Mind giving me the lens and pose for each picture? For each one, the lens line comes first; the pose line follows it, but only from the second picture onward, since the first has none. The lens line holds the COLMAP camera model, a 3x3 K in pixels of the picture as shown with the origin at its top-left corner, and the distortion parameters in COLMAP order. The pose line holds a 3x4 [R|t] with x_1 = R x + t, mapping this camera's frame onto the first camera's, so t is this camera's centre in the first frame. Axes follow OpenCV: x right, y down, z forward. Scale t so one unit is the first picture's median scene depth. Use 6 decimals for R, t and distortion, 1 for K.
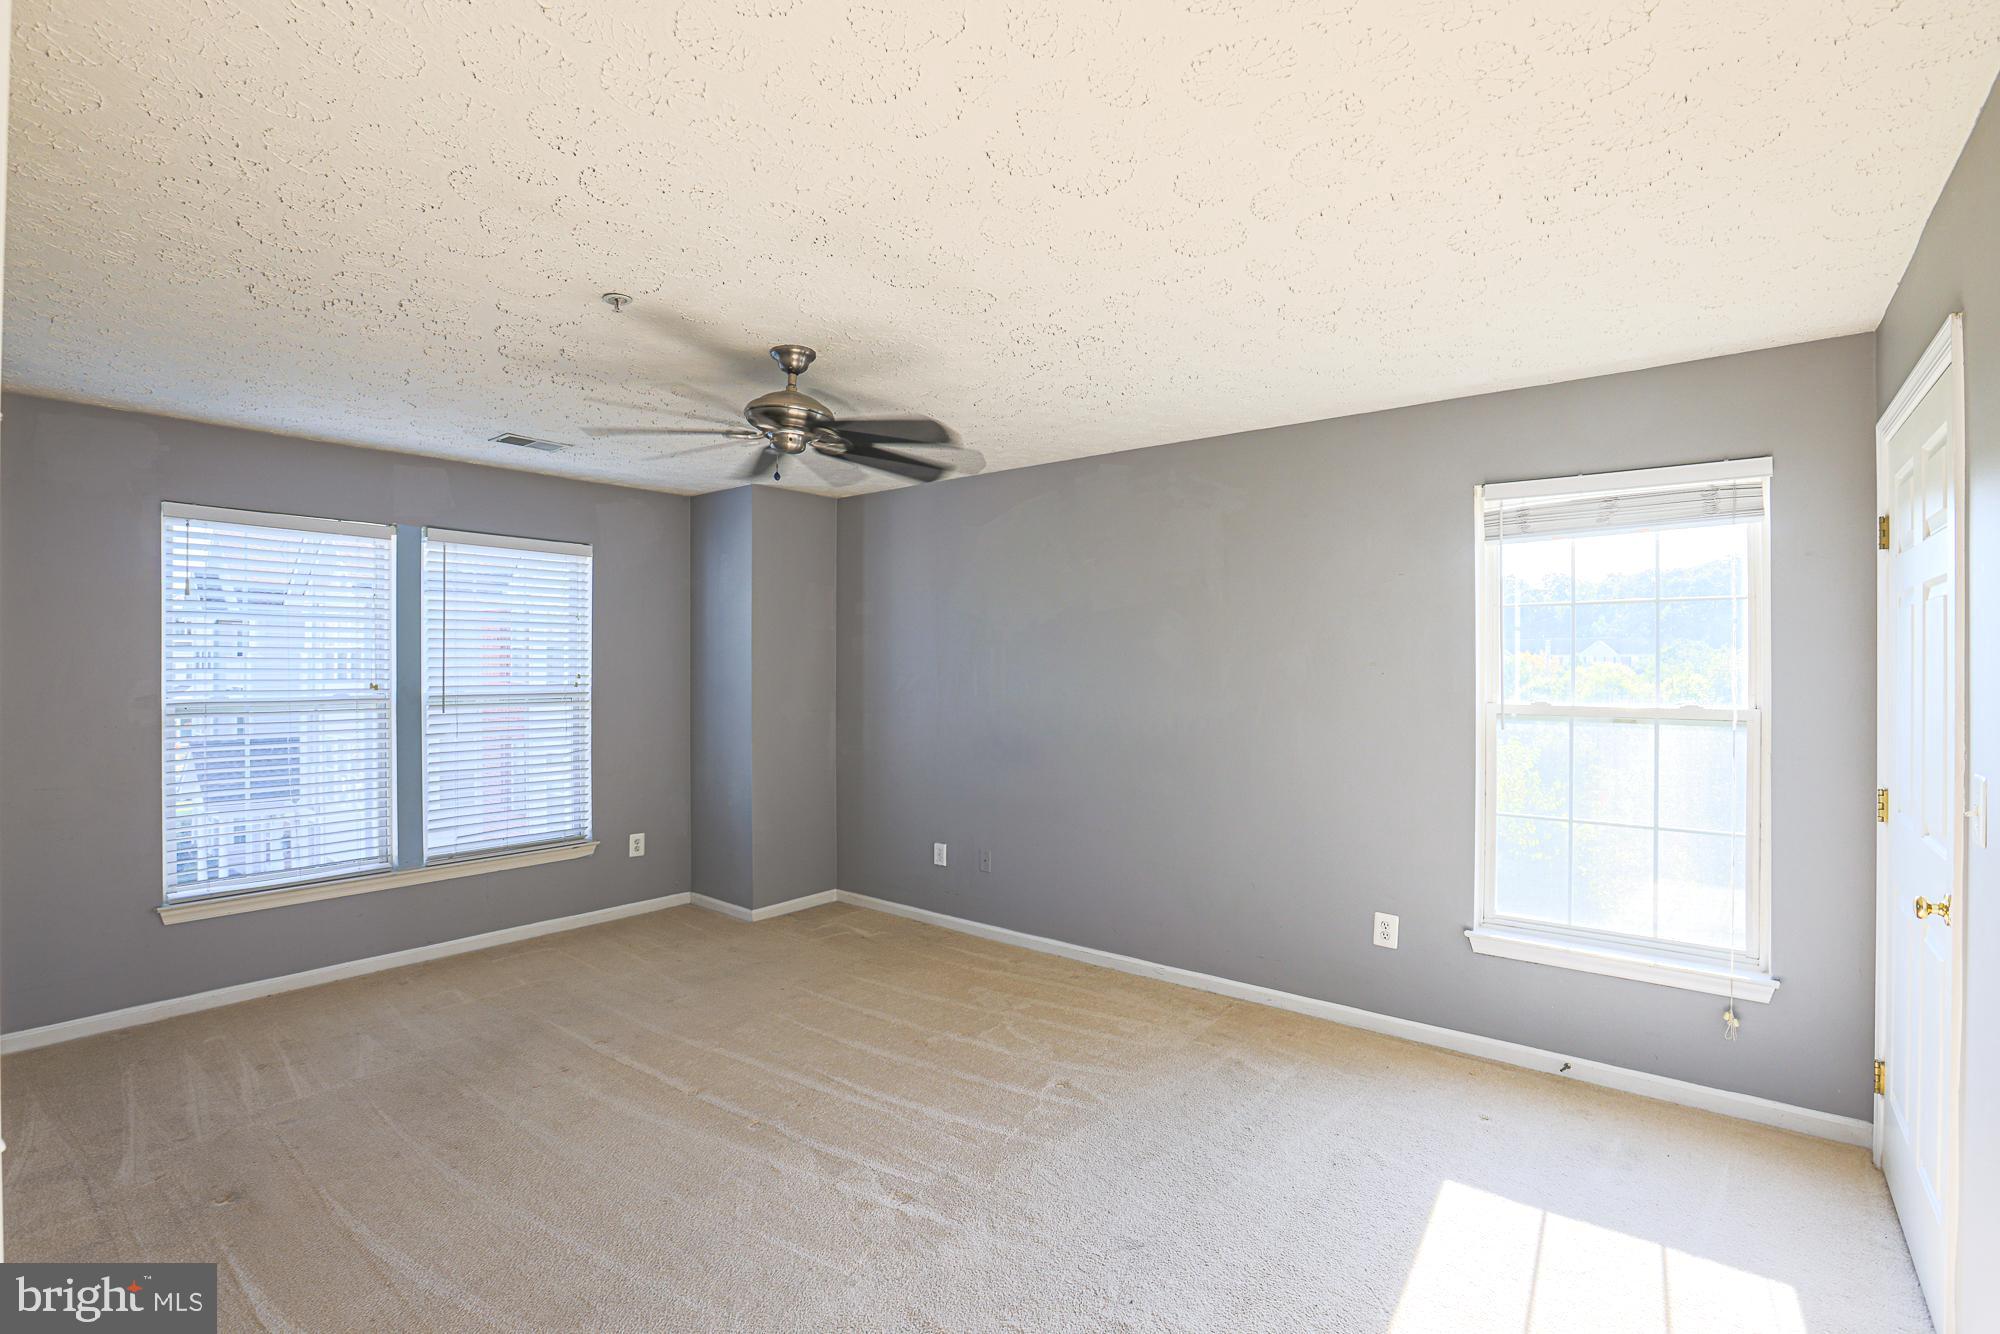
lens RADIAL K [[942.0, 0, 994.5], [0, 942.0, 662.1], [0, 0, 1]] dist [-0.055580, 0.022613]
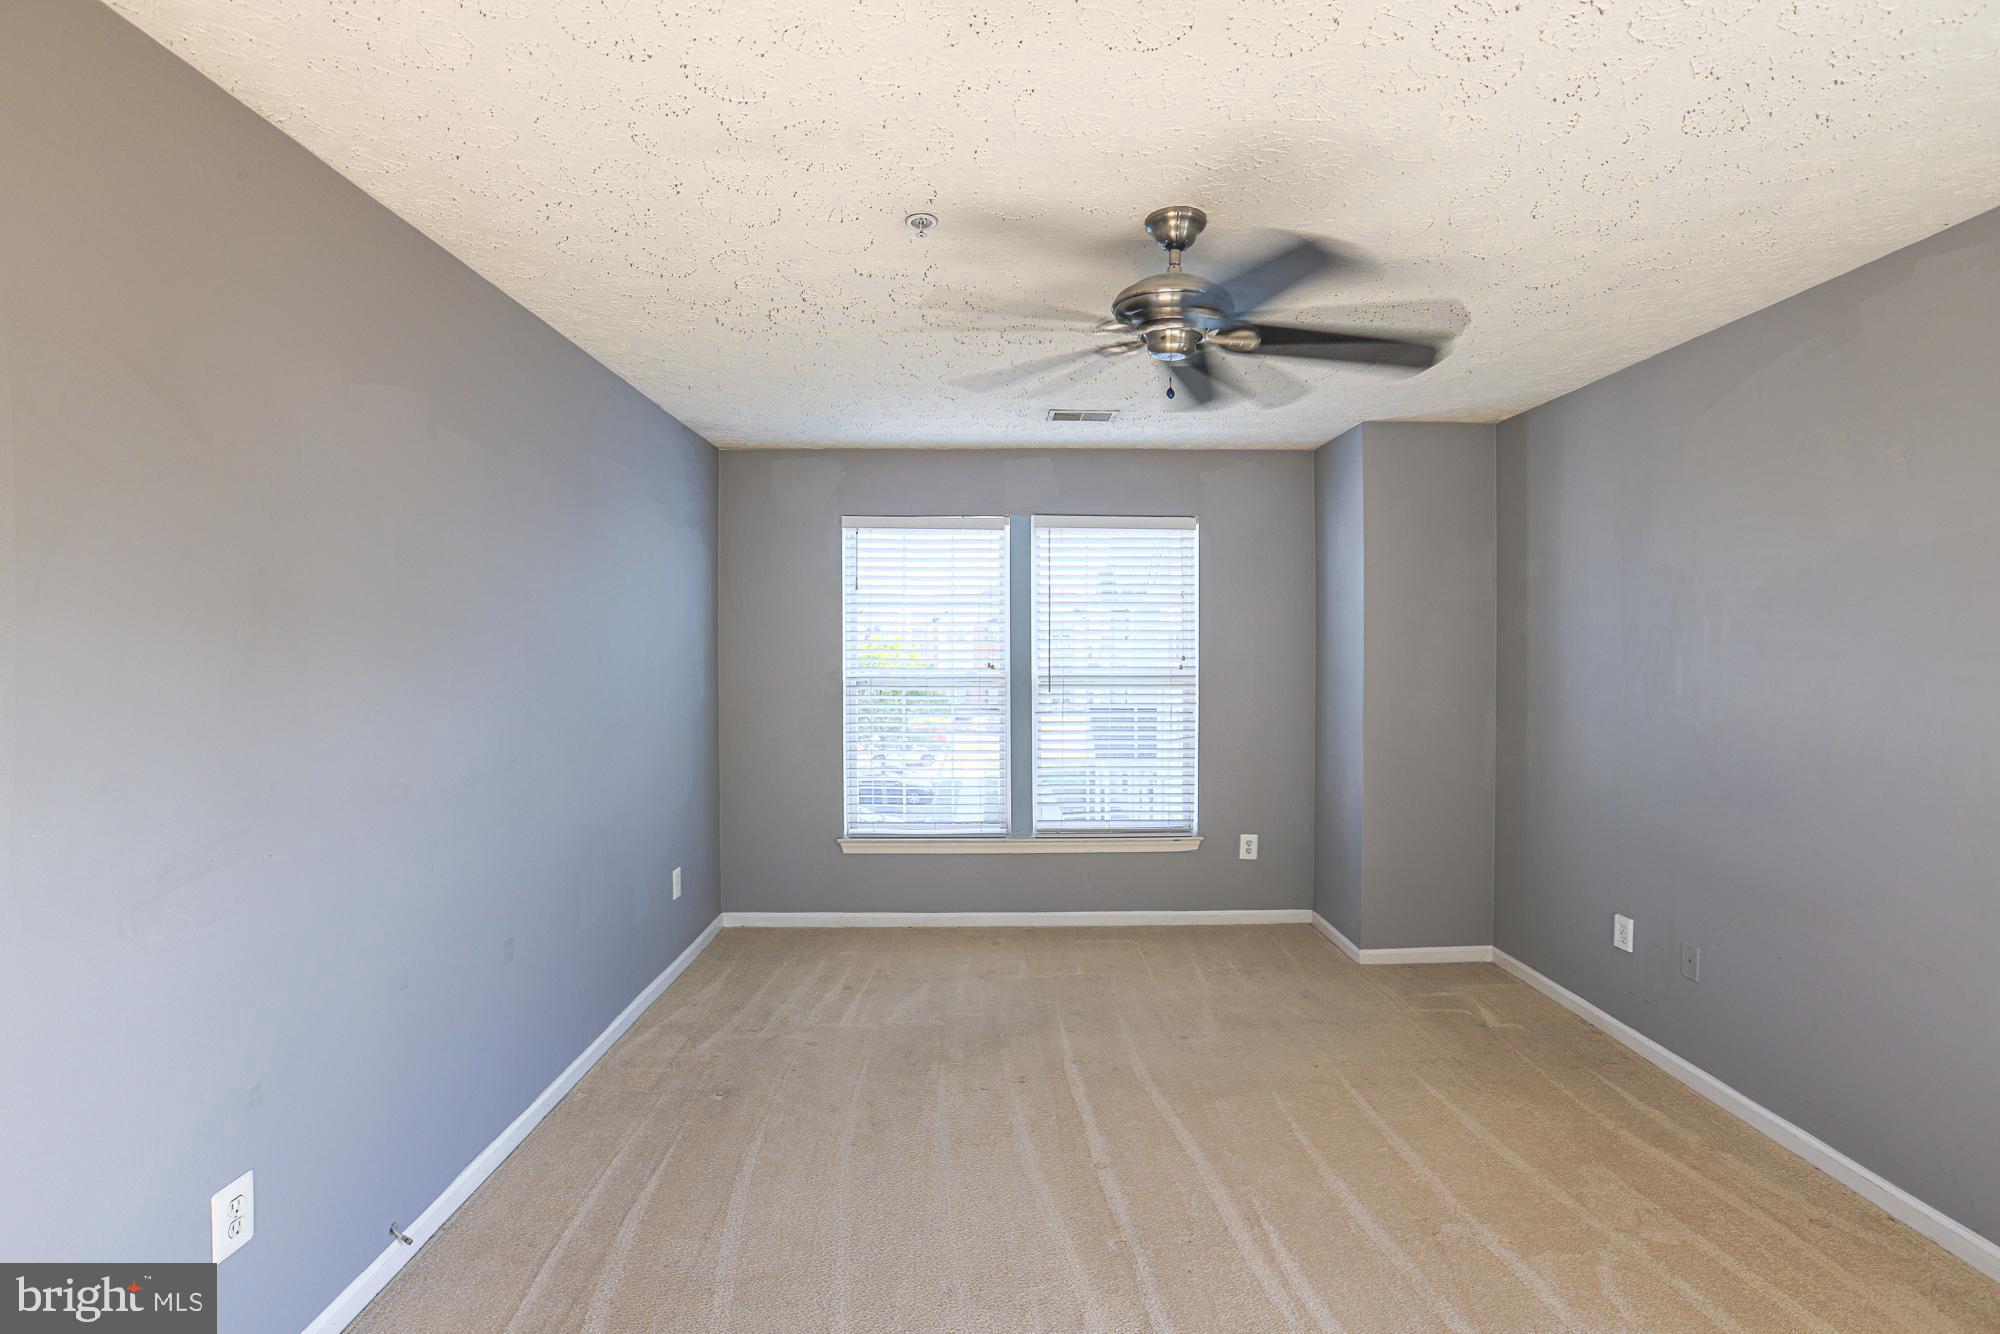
lens RADIAL K [[924.2, 0, 1001.8], [0, 924.2, 649.2], [0, 0, 1]] dist [-0.056260, 0.020407]
pose [[0.636878, 0.001339, -0.770964, 0.176607], [0.002409, 0.999990, 0.003727, 0.002639], [0.770961, -0.004231, 0.636868, 0.307977]]
